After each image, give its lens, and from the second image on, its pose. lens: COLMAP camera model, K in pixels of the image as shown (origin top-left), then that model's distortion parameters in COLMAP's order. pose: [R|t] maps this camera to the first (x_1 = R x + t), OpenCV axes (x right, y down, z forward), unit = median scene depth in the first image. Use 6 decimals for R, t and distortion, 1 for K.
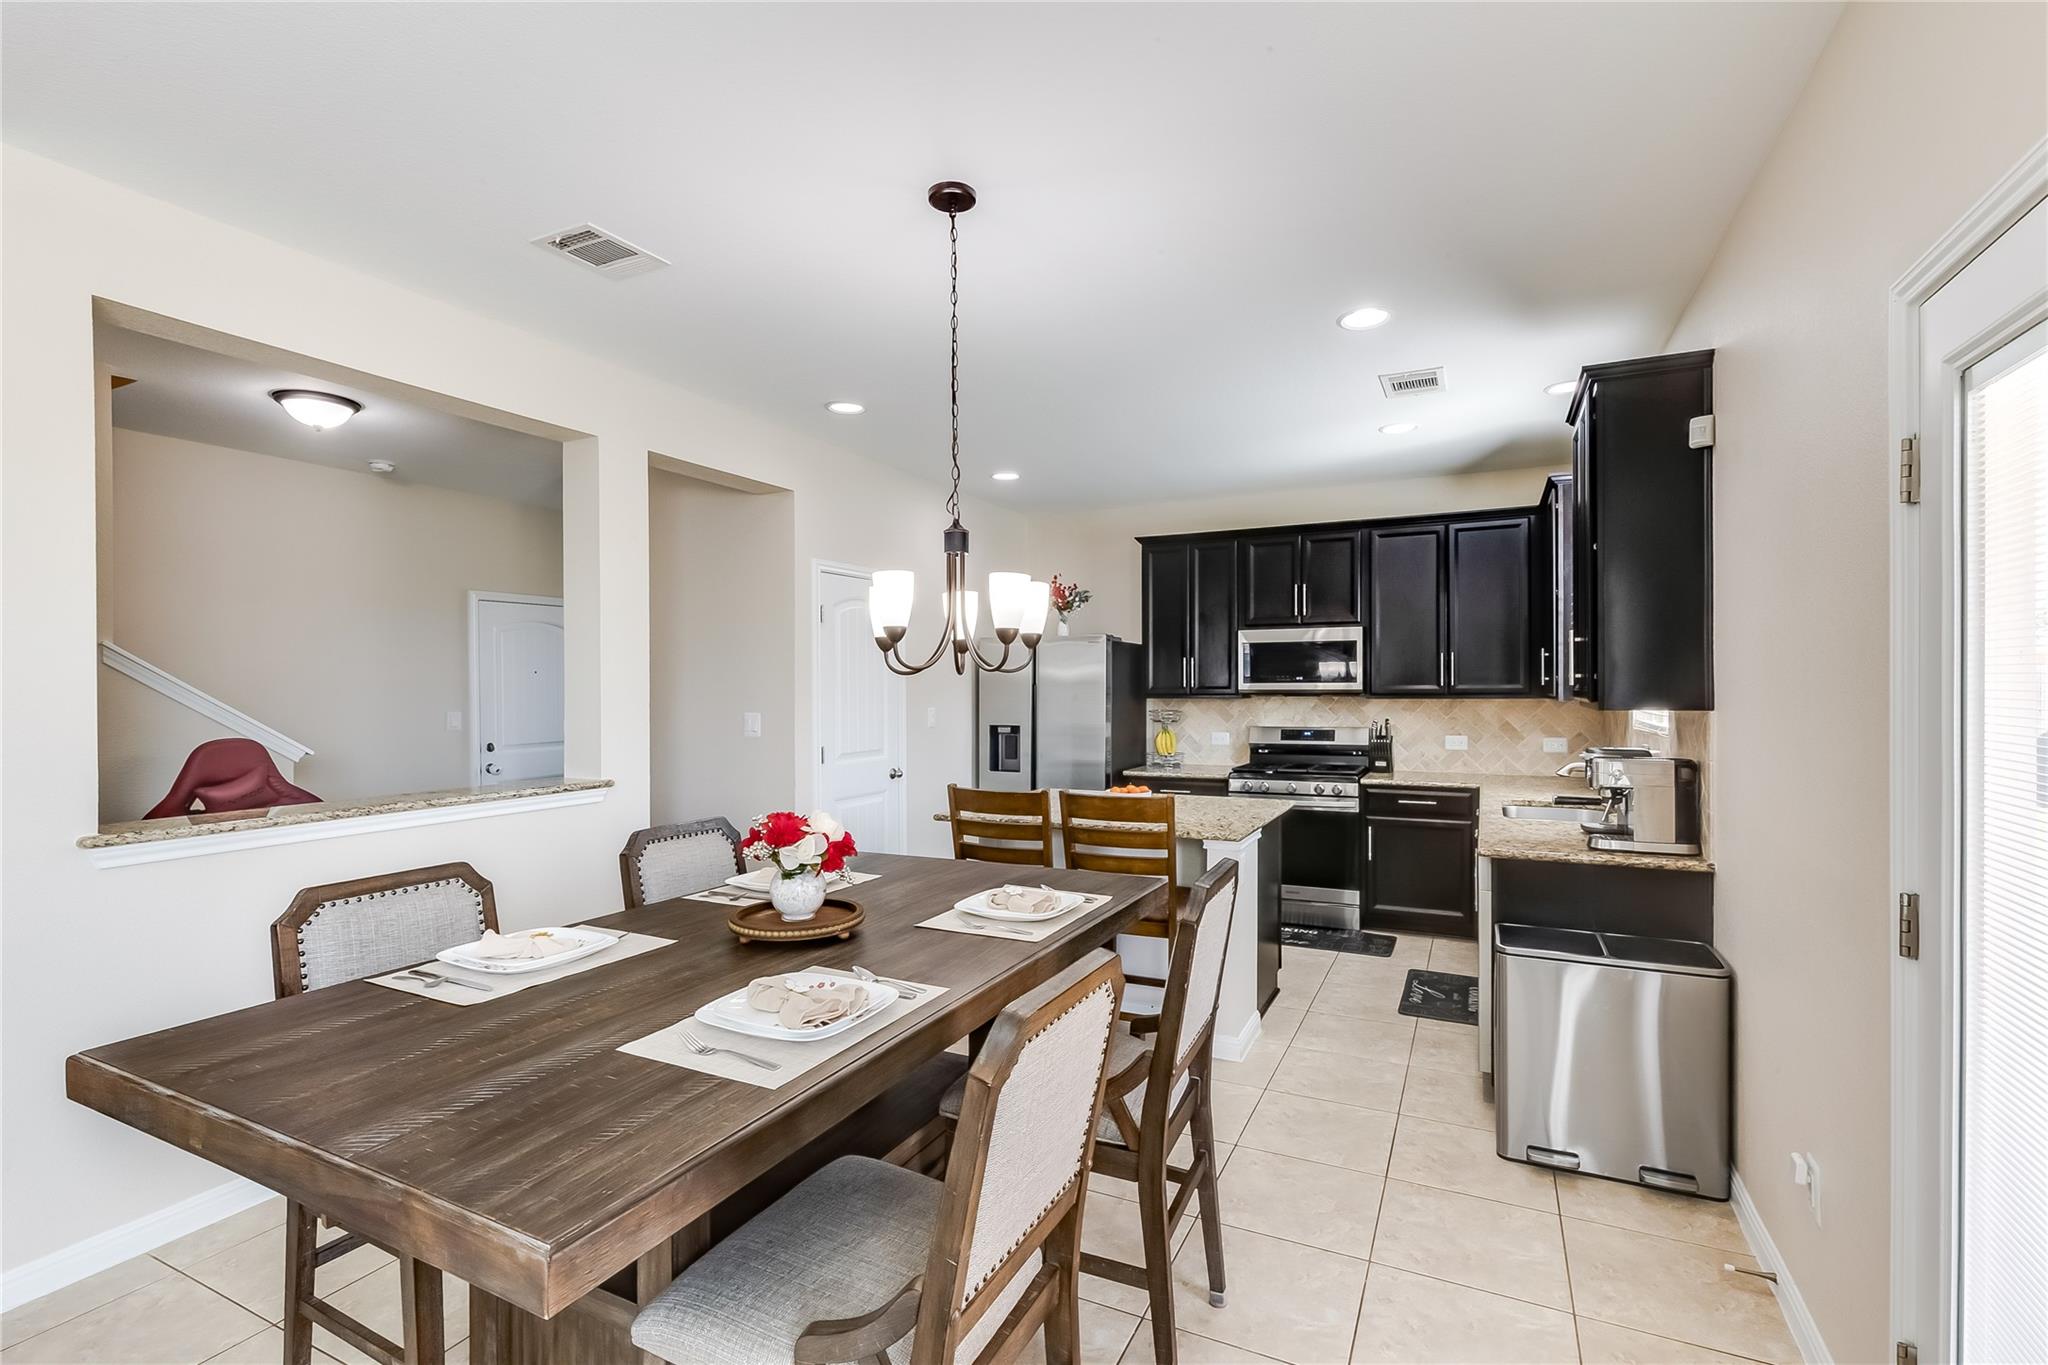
lens RADIAL K [[927.0, 0, 1021.4], [0, 927.0, 688.3], [0, 0, 1]] dist [0.008602, -0.003761]
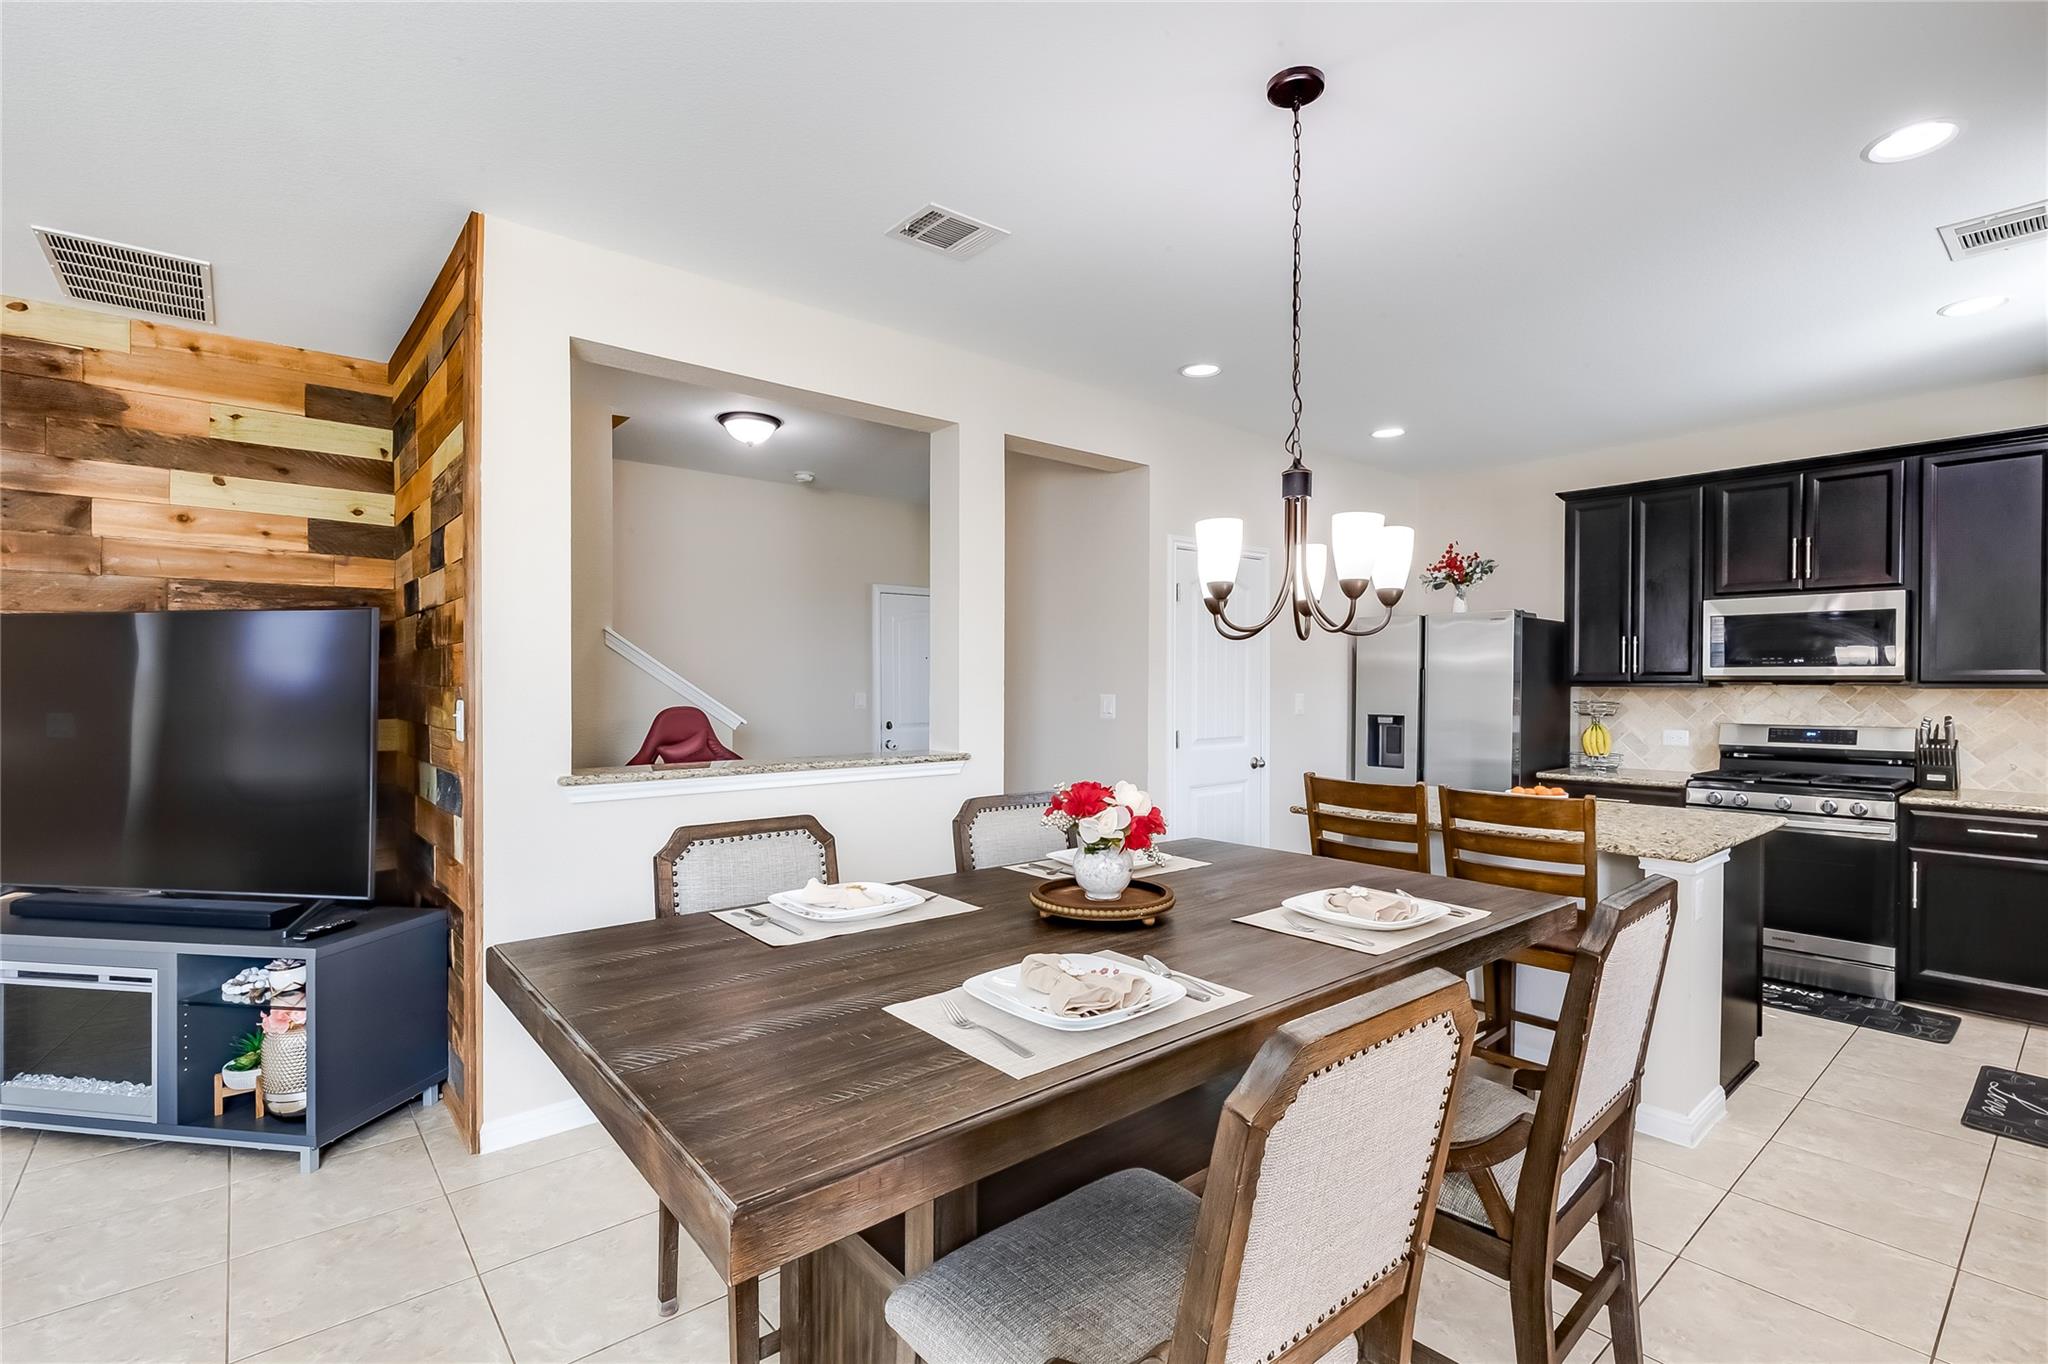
lens RADIAL K [[927.0, 0, 1031.1], [0, 927.0, 690.4], [0, 0, 1]] dist [0.008602, -0.003761]
pose [[0.919206, 0.009802, -0.393655, 0.023395], [-0.007979, 0.999949, 0.006266, 0.015581], [0.393696, -0.002619, 0.919237, 0.053129]]
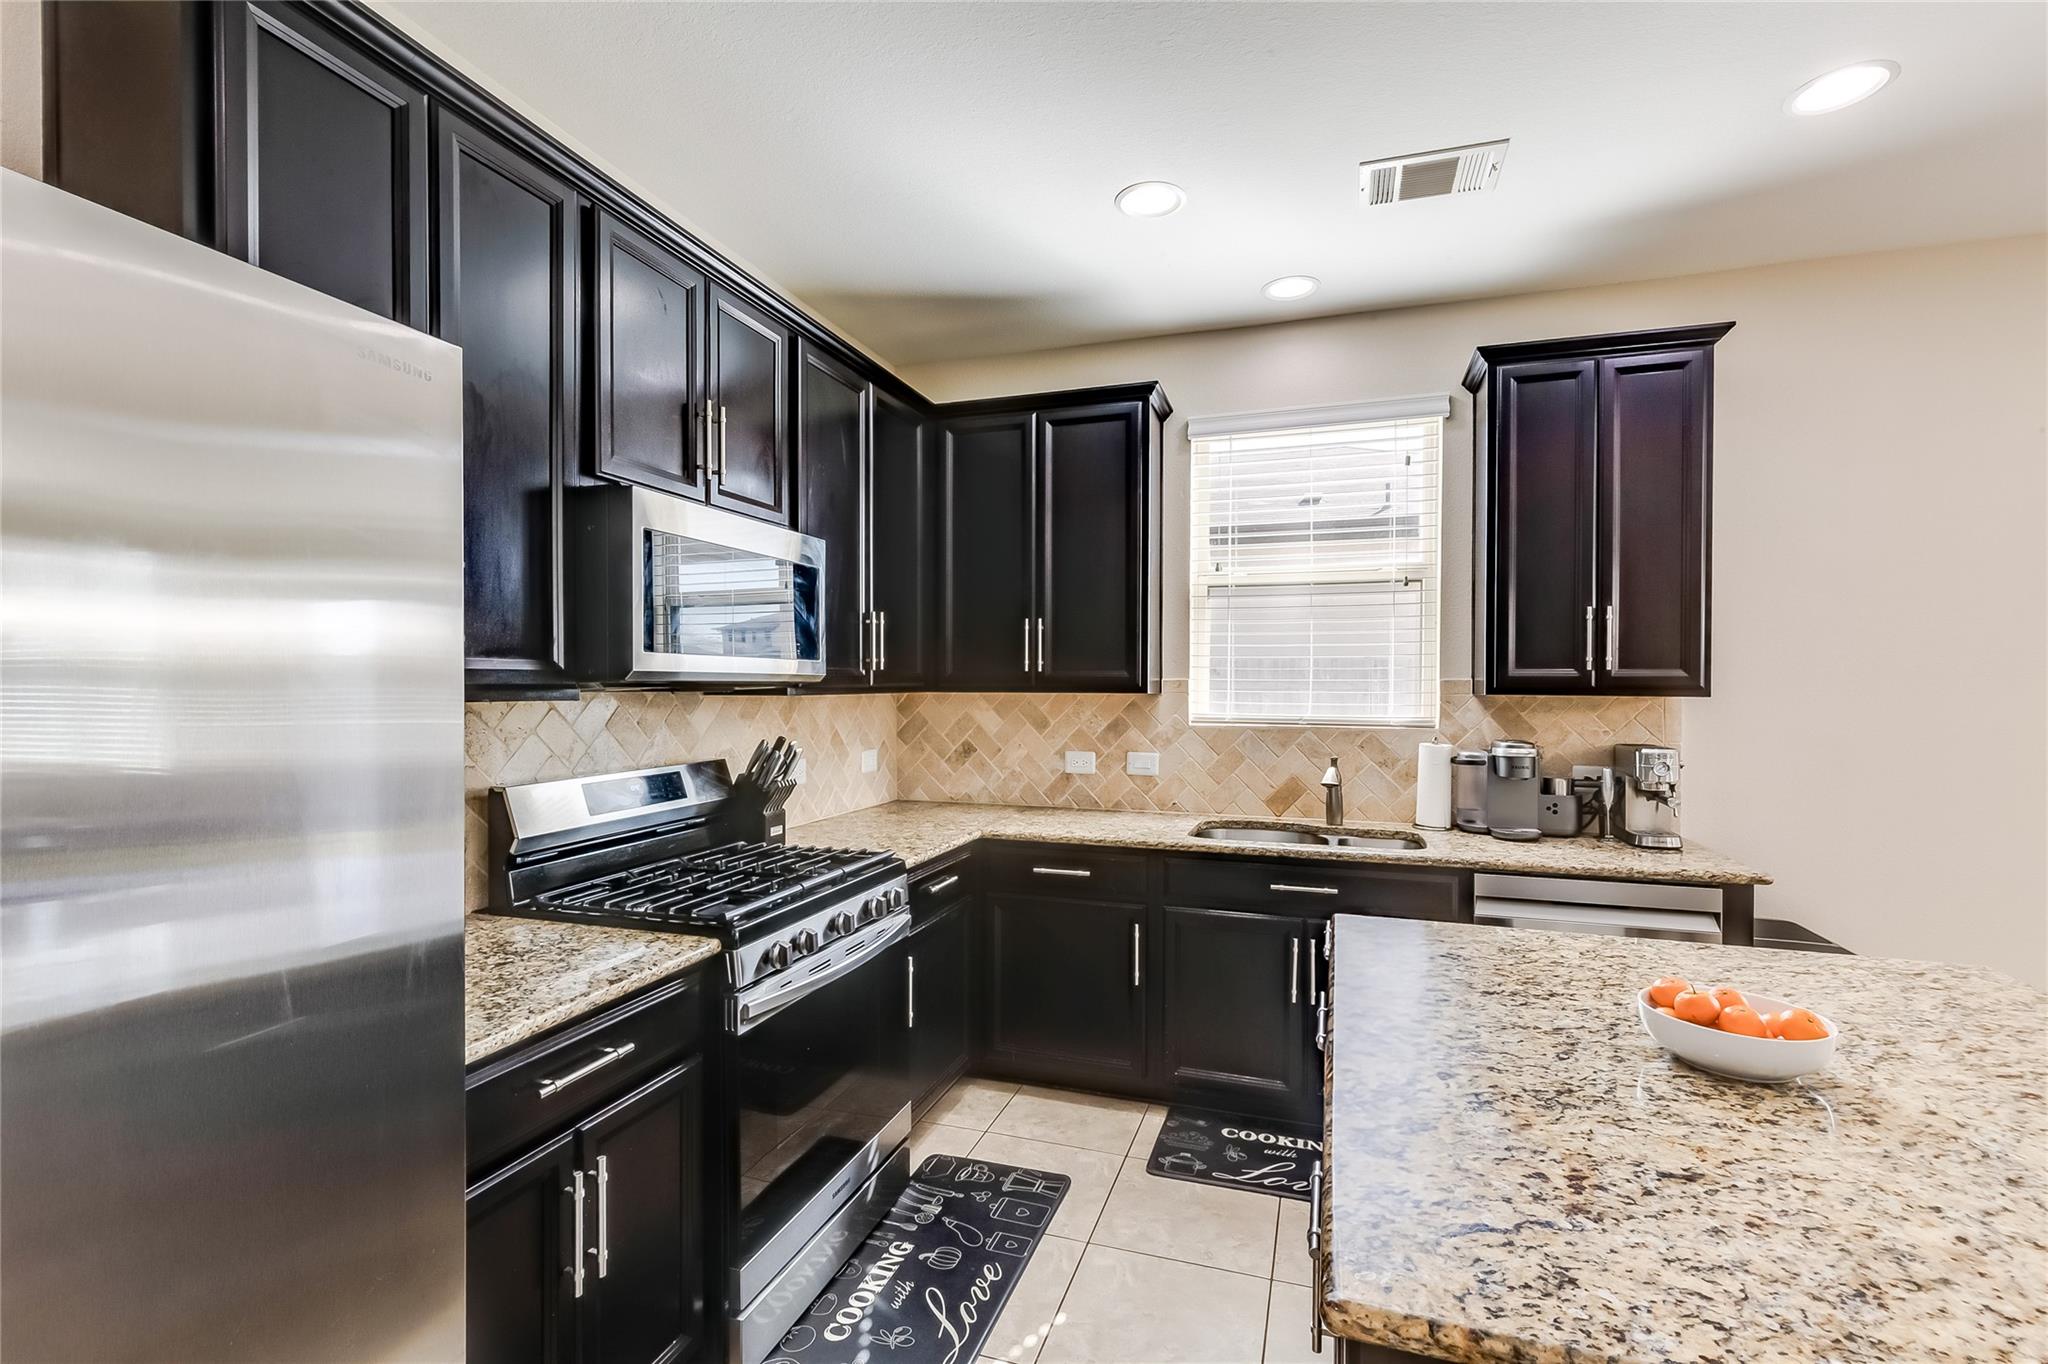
lens RADIAL K [[927.0, 0, 1023.5], [0, 927.0, 687.3], [0, 0, 1]] dist [0.008602, -0.003761]
pose [[-0.141645, 0.000038, 0.989917, -0.117100], [0.002203, 0.999998, 0.000277, 0.008198], [-0.989915, 0.002220, -0.141645, 1.053922]]
